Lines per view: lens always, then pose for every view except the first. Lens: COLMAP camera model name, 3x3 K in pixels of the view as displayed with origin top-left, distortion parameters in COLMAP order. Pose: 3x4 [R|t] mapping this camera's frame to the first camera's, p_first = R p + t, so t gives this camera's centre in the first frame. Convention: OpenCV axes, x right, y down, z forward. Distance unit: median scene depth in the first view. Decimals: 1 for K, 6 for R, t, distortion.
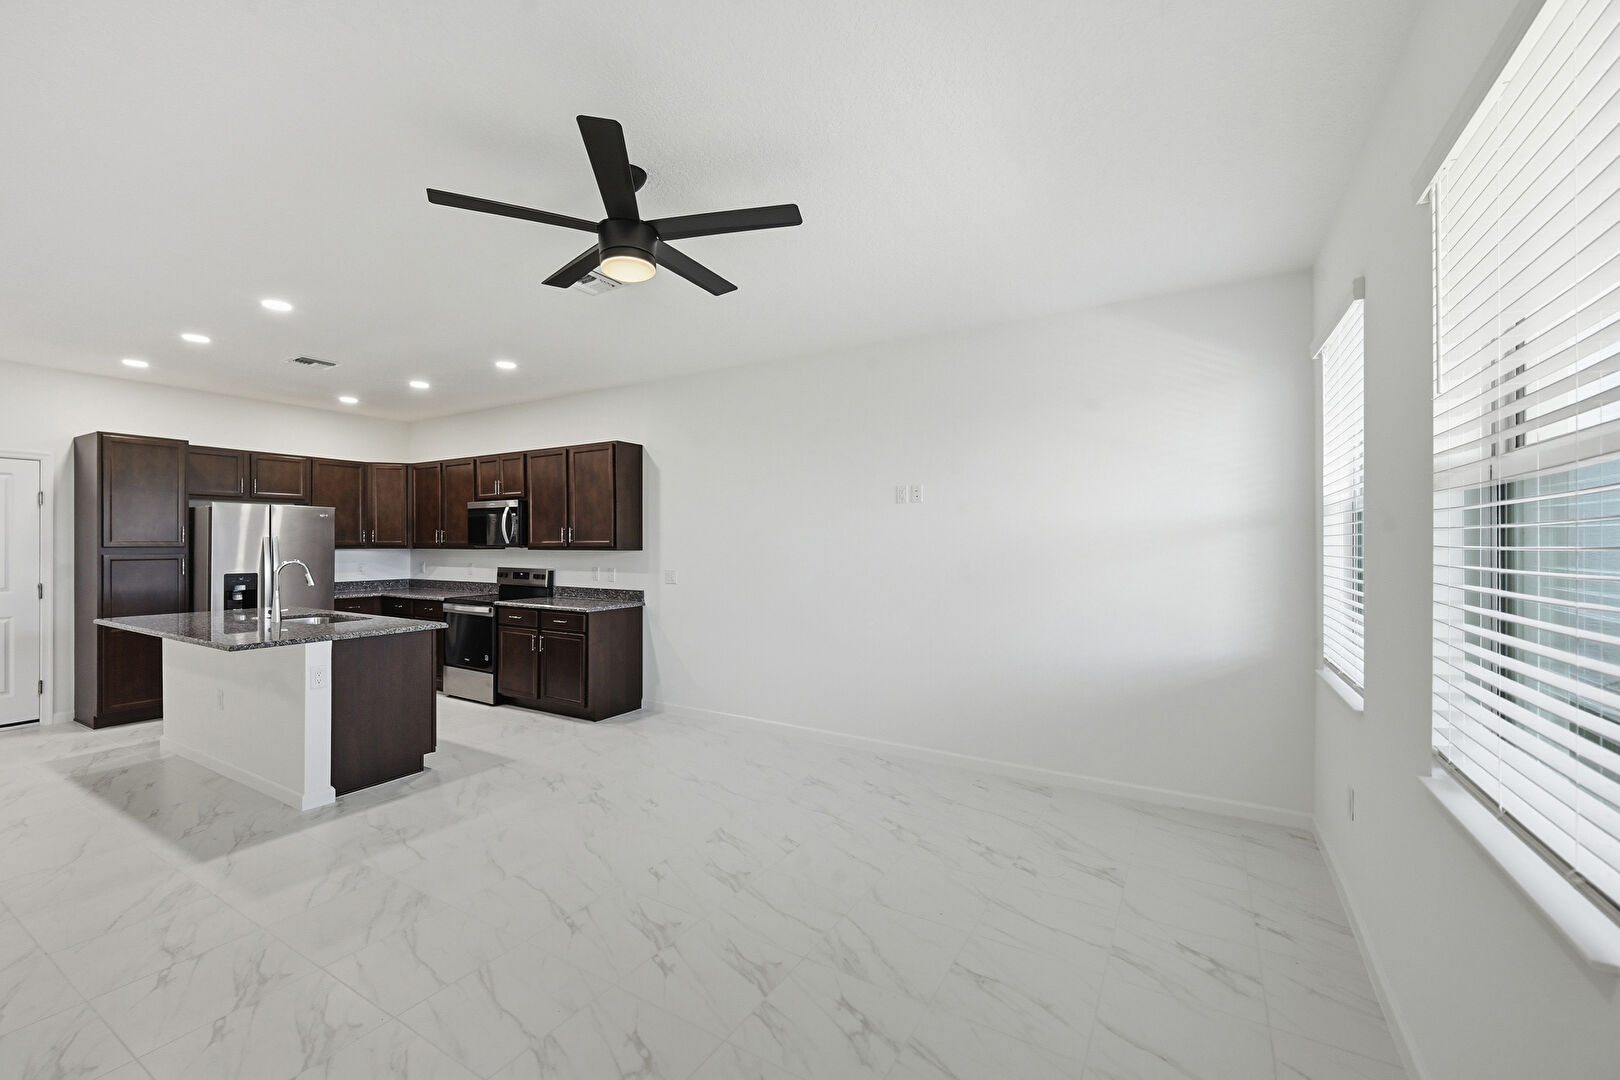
lens RADIAL K [[655.5, 0, 805.0], [0, 655.5, 543.1], [0, 0, 1]] dist [-0.000866, -0.000333]
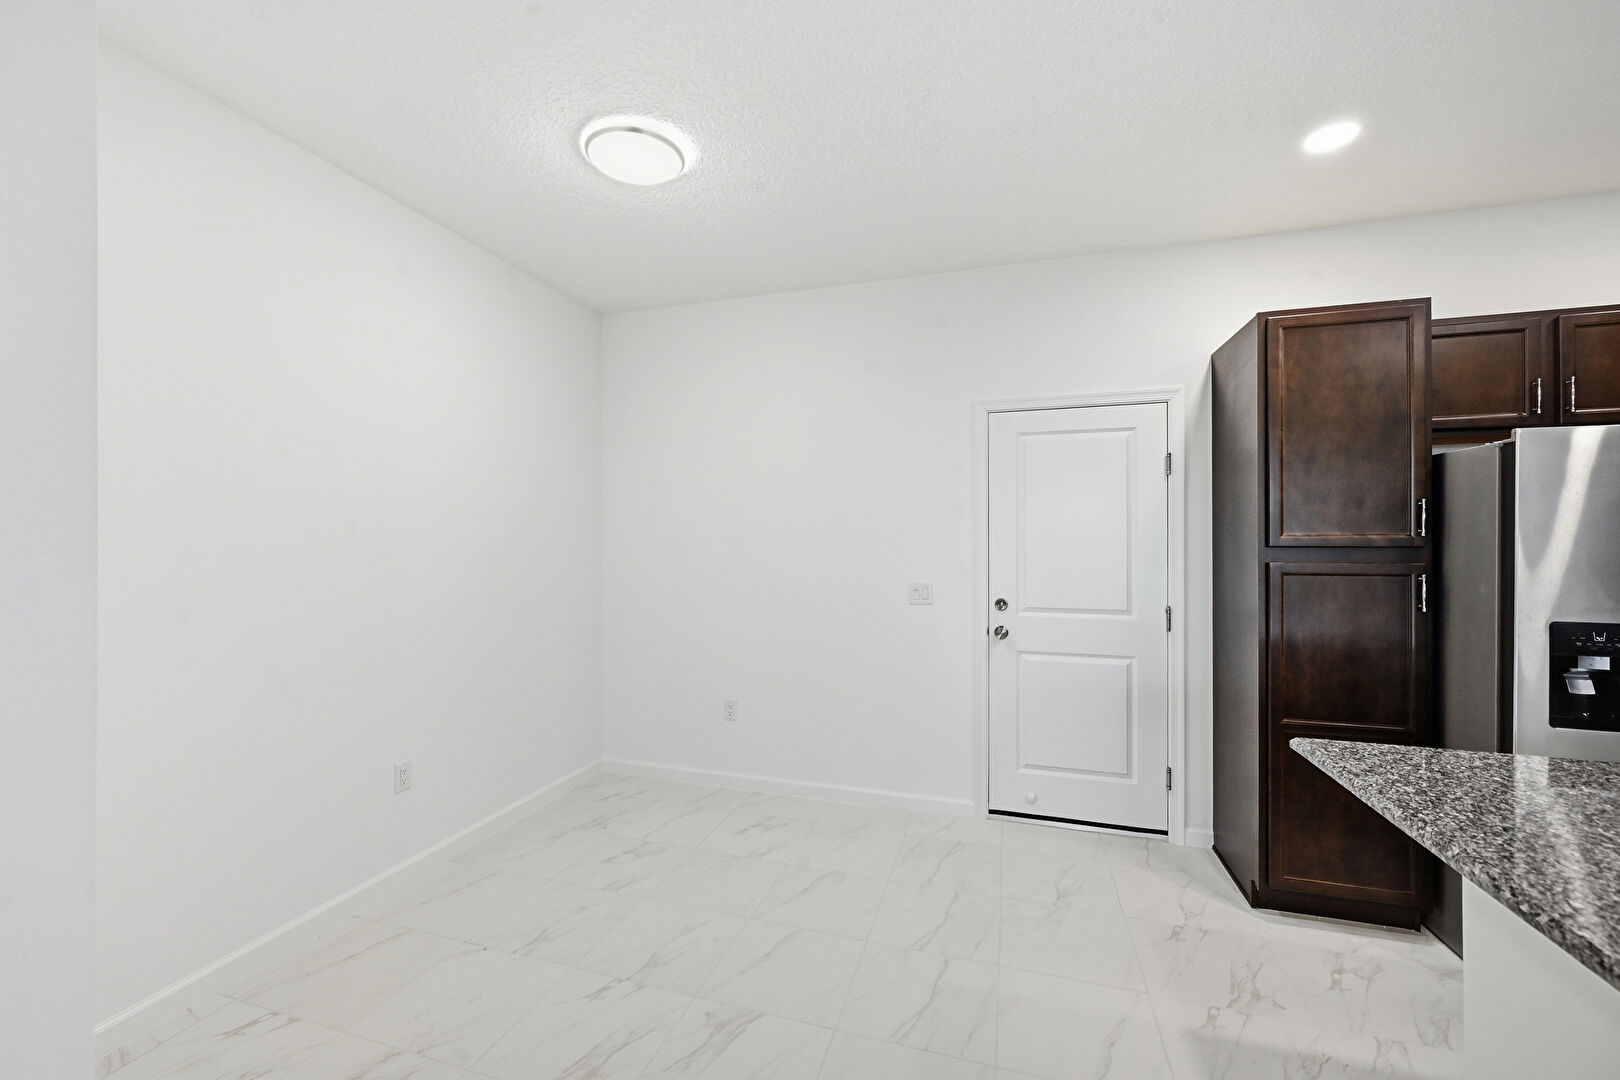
lens RADIAL K [[655.5, 0, 808.1], [0, 655.5, 543.5], [0, 0, 1]] dist [-0.000866, -0.000333]
pose [[0.201711, -0.002175, -0.979443, -0.653919], [-0.000074, 0.999997, -0.002236, 0.005536], [0.979445, 0.000523, 0.201711, 0.561115]]
